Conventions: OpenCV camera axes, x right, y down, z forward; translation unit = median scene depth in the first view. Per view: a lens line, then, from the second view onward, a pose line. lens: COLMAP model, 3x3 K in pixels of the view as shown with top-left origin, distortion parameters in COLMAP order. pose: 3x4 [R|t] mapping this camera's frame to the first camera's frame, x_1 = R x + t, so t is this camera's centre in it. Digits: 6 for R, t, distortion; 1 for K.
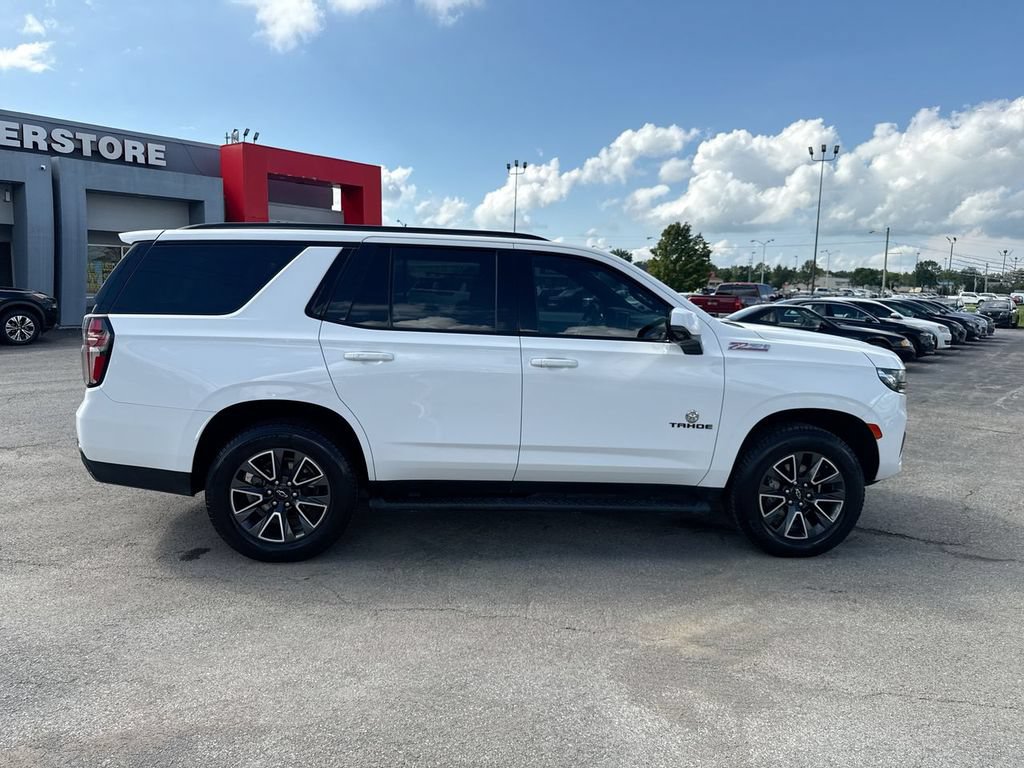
lens RADIAL K [[733.7, 0, 505.1], [0, 733.7, 378.5], [0, 0, 1]] dist [0.003756, -0.008825]
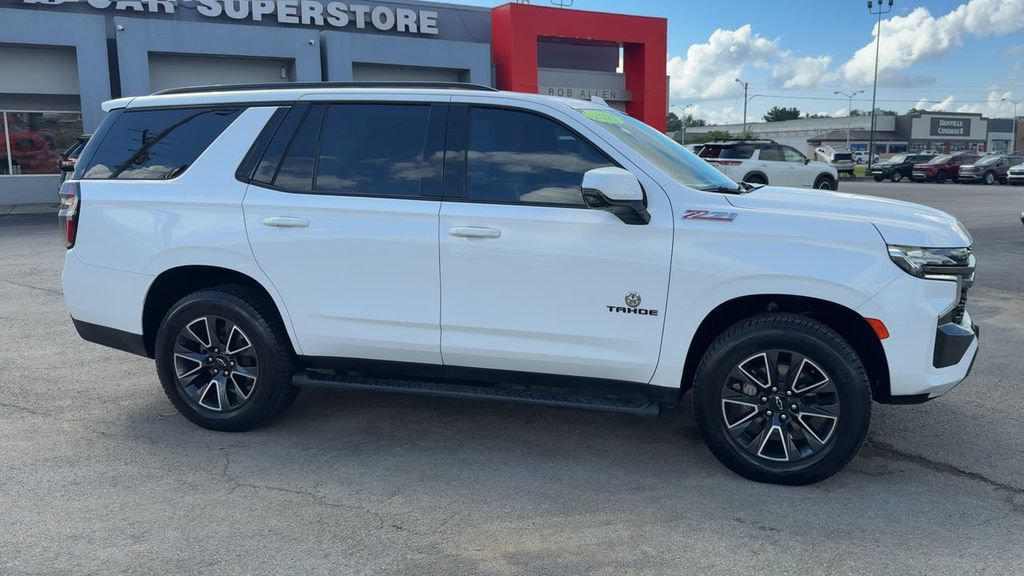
lens RADIAL K [[837.0, 0, 595.9], [0, 837.0, 299.1], [0, 0, 1]] dist [-0.002699, -0.014185]
pose [[0.950531, 0.037441, -0.308365, 0.499317], [-0.024623, 0.998667, 0.045354, 0.009514], [0.309653, -0.035518, 0.950186, 0.091089]]
